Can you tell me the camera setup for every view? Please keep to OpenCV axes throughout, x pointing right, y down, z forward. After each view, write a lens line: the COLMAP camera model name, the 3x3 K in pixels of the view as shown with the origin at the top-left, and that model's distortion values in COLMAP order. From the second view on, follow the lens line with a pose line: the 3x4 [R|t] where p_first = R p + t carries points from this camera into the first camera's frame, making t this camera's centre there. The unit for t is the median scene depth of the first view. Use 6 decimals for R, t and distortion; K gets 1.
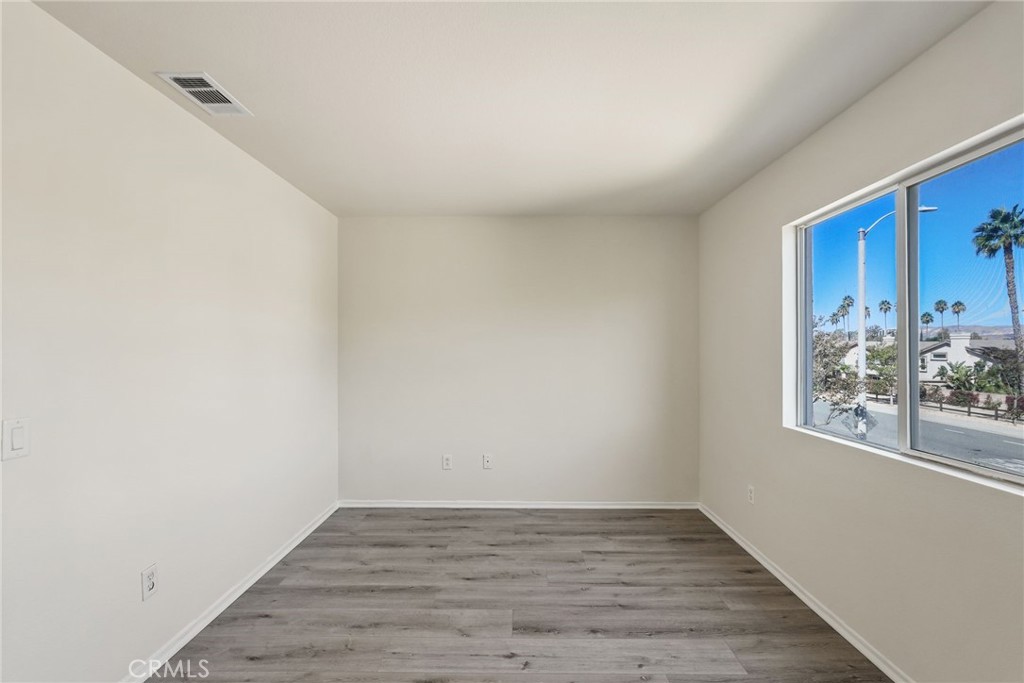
lens RADIAL K [[455.3, 0, 513.0], [0, 455.3, 344.9], [0, 0, 1]] dist [-0.017101, 0.009225]
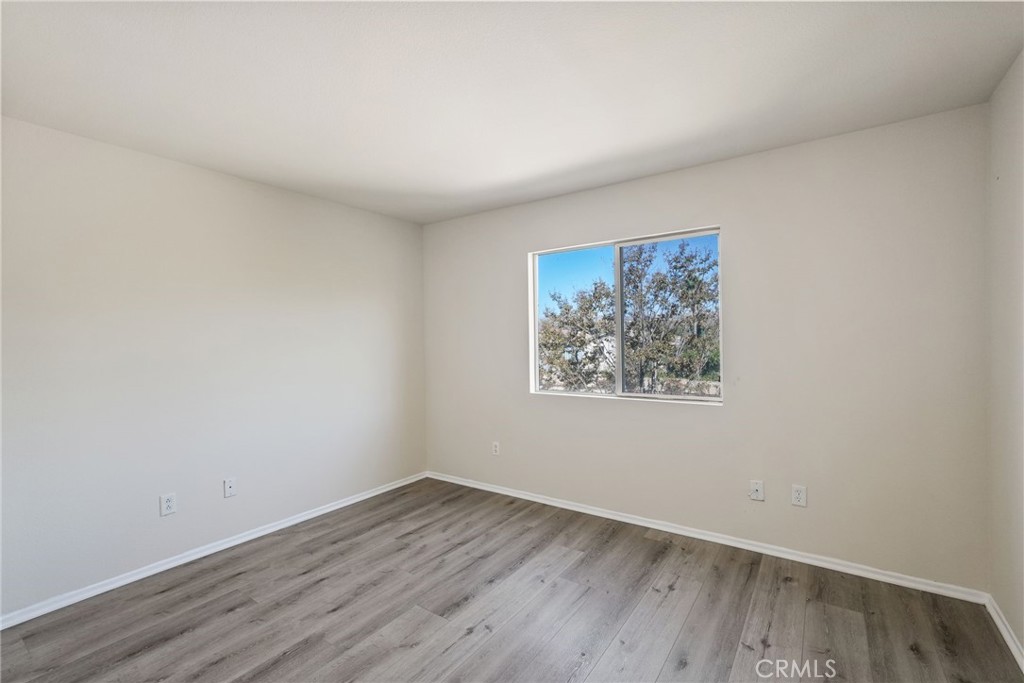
lens RADIAL K [[455.3, 0, 504.9], [0, 455.3, 337.4], [0, 0, 1]] dist [-0.017101, 0.009225]
pose [[0.569483, -0.010044, 0.821942, -0.590394], [0.006471, 0.999949, 0.007736, -0.004205], [-0.821978, 0.000913, 0.569519, 0.237503]]
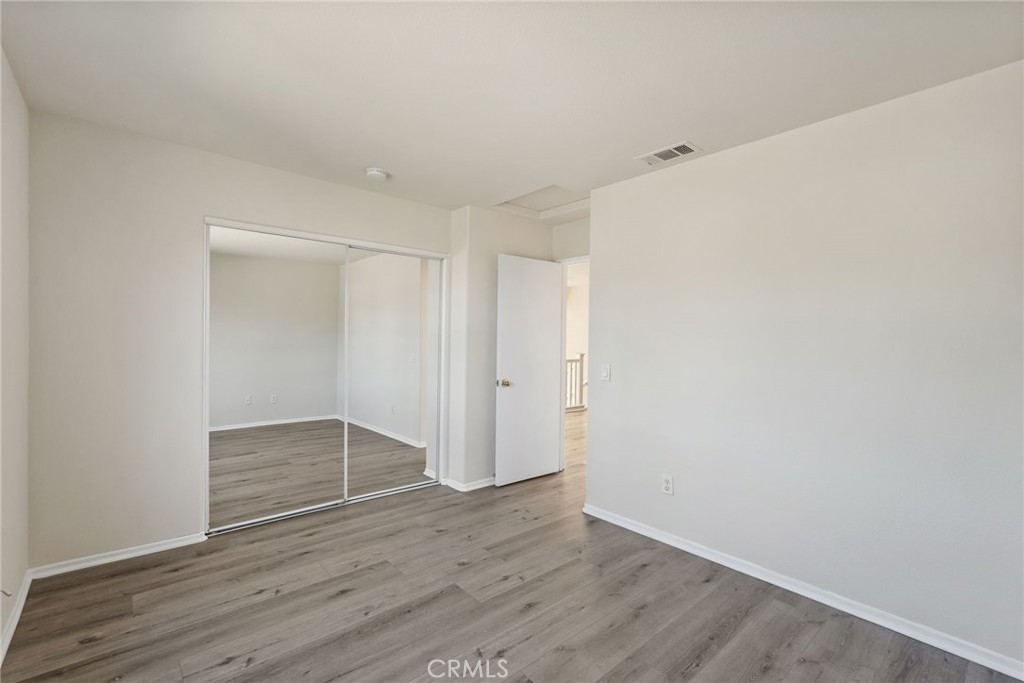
lens RADIAL K [[455.3, 0, 510.3], [0, 455.3, 338.9], [0, 0, 1]] dist [-0.017101, 0.009225]
pose [[-0.744128, -0.005624, -0.668014, 0.445972], [-0.006538, 0.999978, -0.001136, 0.018529], [0.668005, 0.003522, -0.744148, 1.238280]]
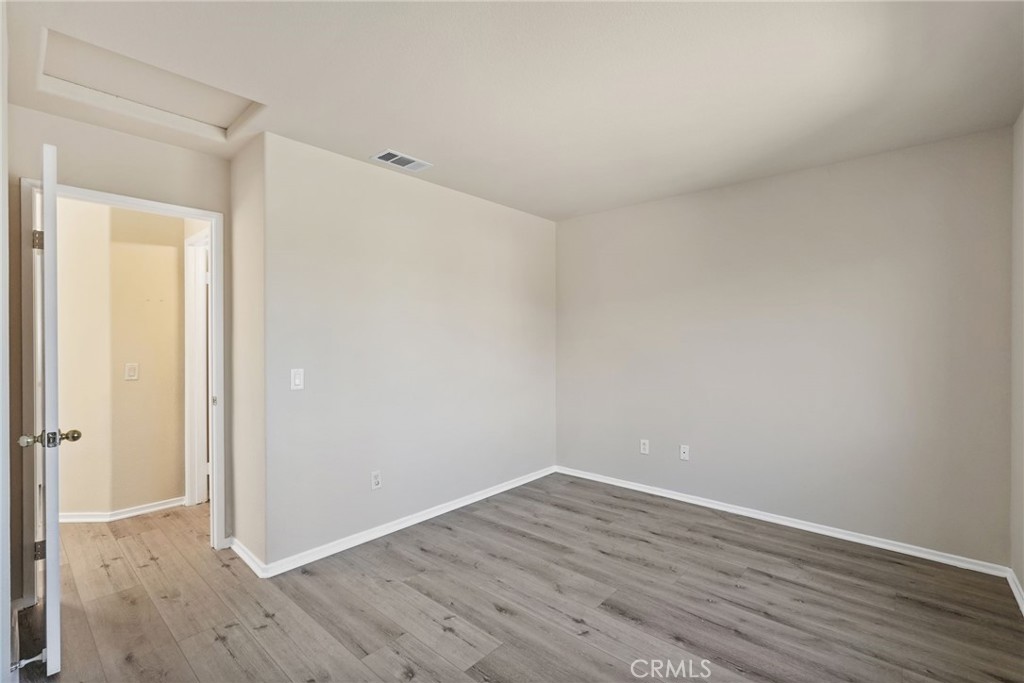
lens RADIAL K [[455.3, 0, 515.5], [0, 455.3, 332.4], [0, 0, 1]] dist [-0.017101, 0.009225]
pose [[0.760274, -0.009184, -0.649538, 0.409963], [0.005091, 0.999954, -0.008180, 0.019413], [0.649583, 0.002912, 0.760285, 0.076204]]
